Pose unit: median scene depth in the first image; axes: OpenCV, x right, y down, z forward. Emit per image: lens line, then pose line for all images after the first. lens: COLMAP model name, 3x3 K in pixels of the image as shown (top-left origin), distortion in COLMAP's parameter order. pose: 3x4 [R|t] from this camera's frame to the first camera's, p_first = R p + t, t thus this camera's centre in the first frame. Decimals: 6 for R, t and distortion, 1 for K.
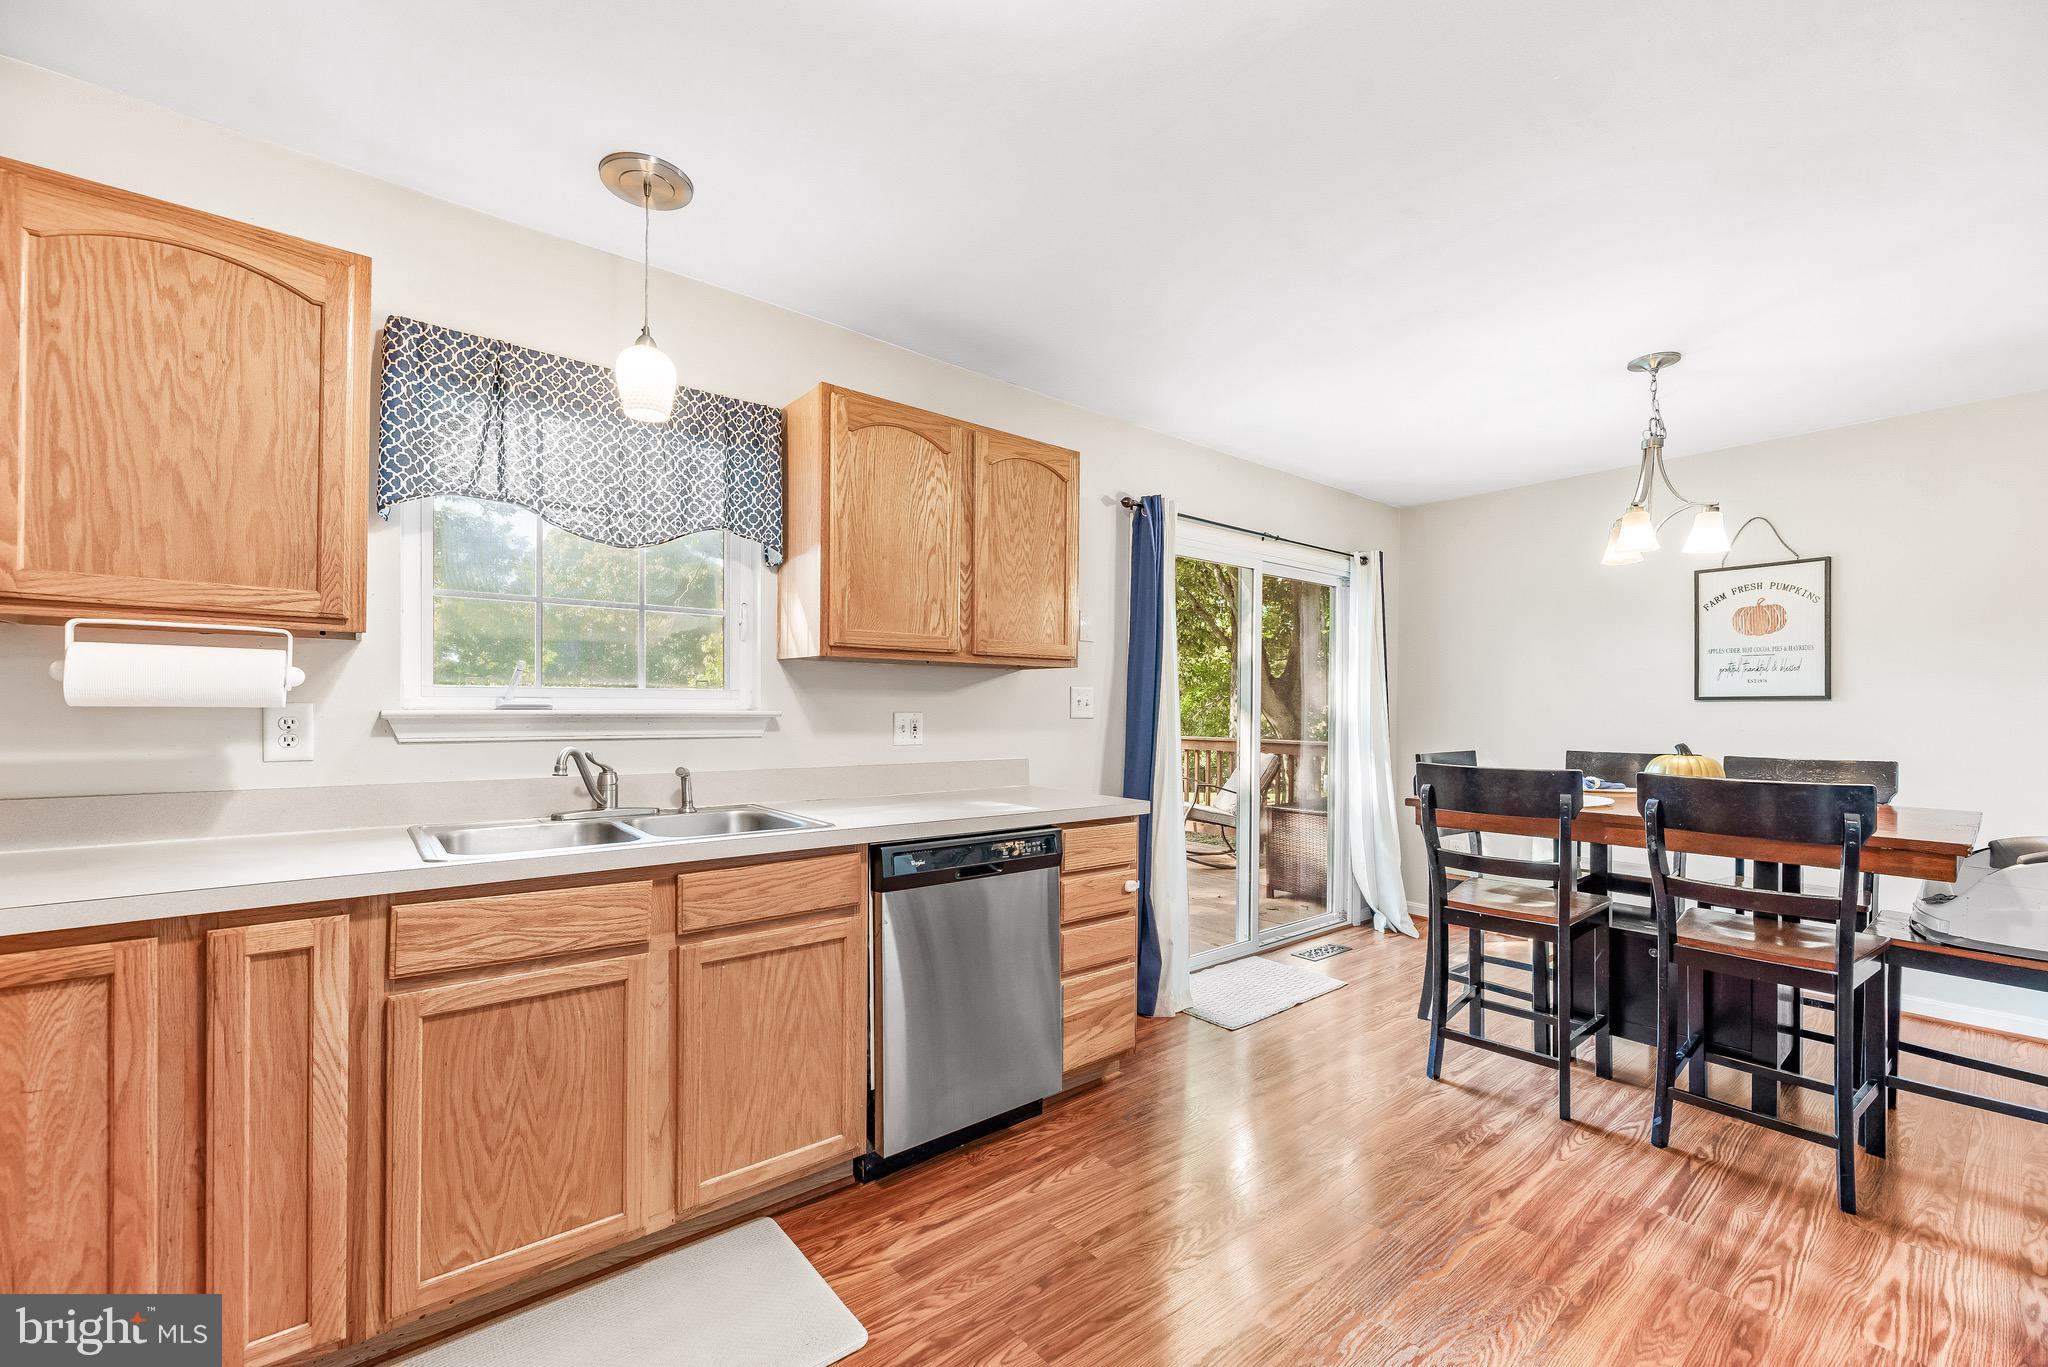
lens RADIAL K [[829.3, 0, 1014.8], [0, 829.3, 712.2], [0, 0, 1]] dist [-0.001092, -0.000178]
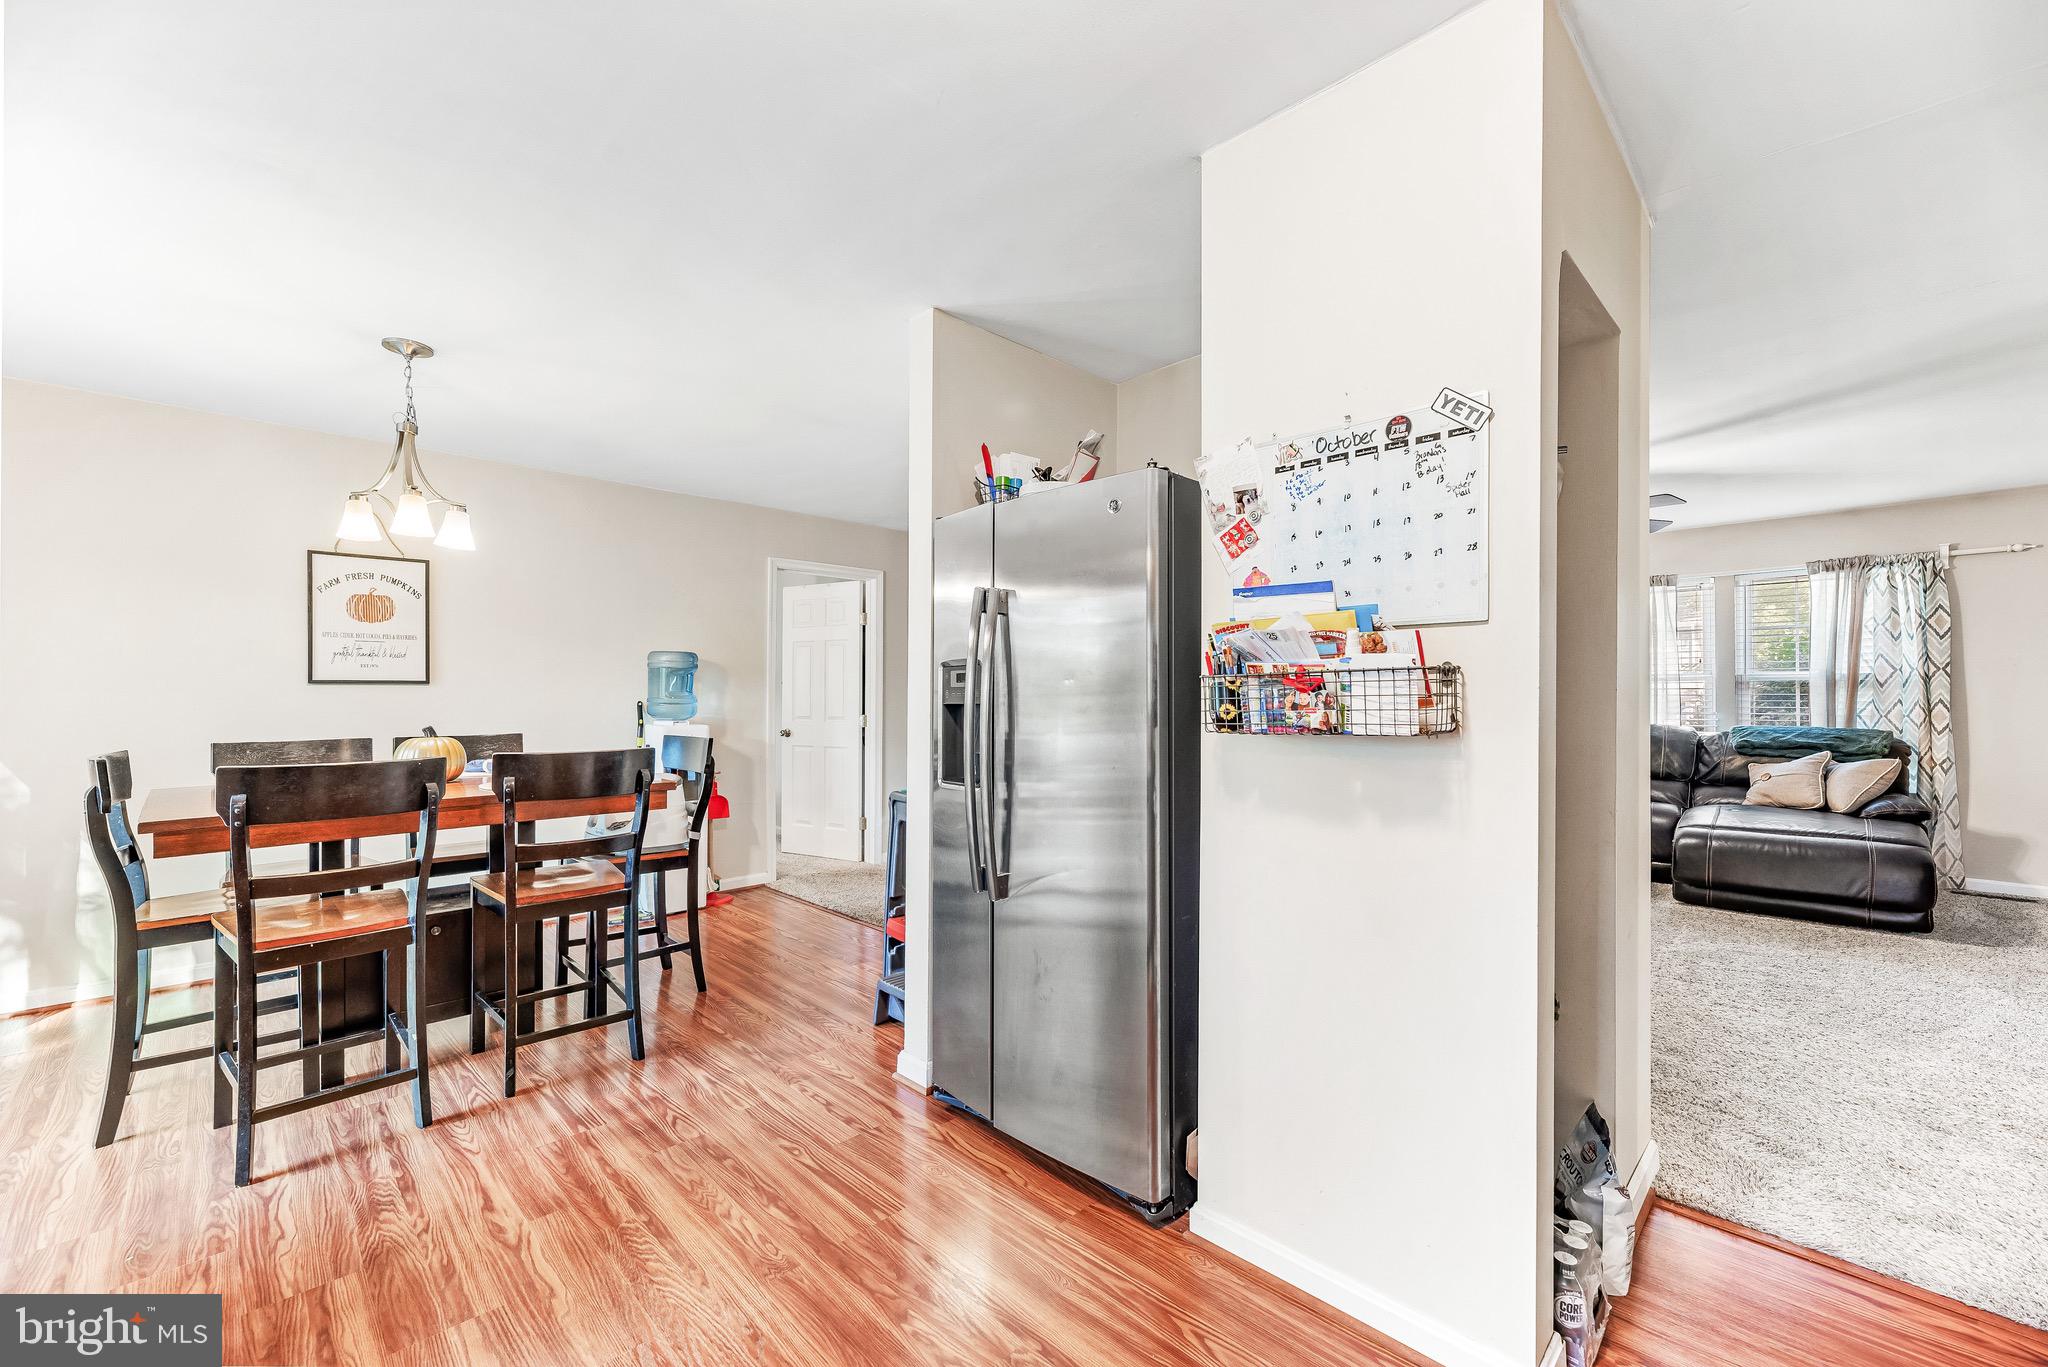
lens RADIAL K [[823.7, 0, 1014.9], [0, 823.7, 692.6], [0, 0, 1]] dist [0.000048, 0.000349]
pose [[-0.092012, -0.000815, 0.995758, -0.418944], [0.002998, 0.999995, 0.001096, -0.004424], [-0.995753, 0.003086, -0.092009, 0.515627]]
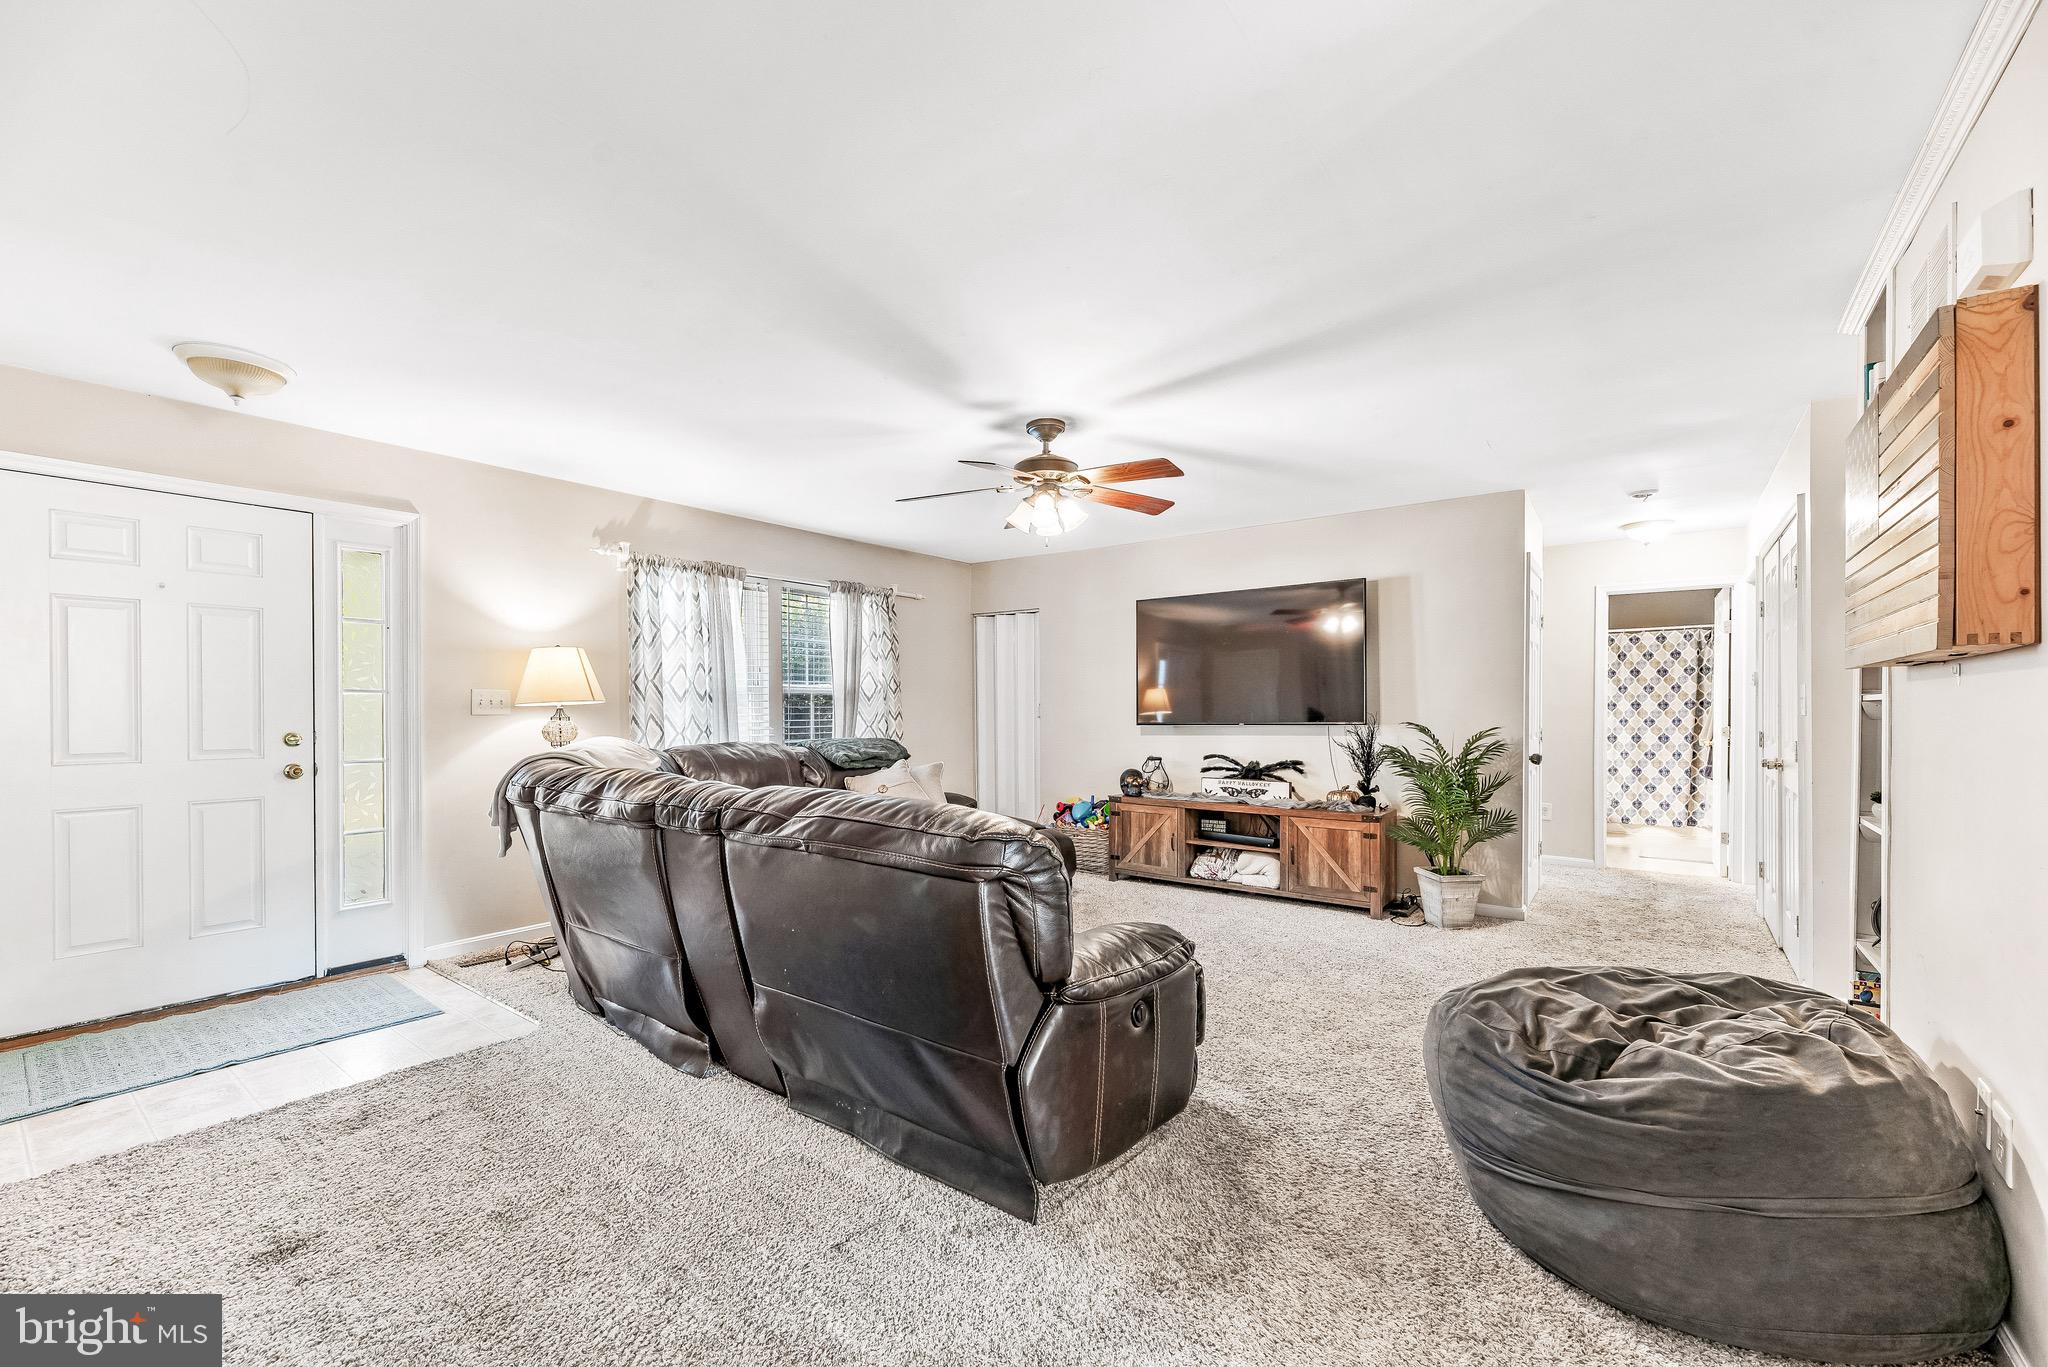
lens RADIAL K [[829.3, 0, 1014.8], [0, 829.3, 712.2], [0, 0, 1]] dist [-0.001092, -0.000178]
pose [[-0.971600, -0.003049, -0.236611, 2.198740], [-0.004901, 0.999962, 0.007241, 0.006680], [0.236580, 0.008195, -0.971577, 0.587089]]
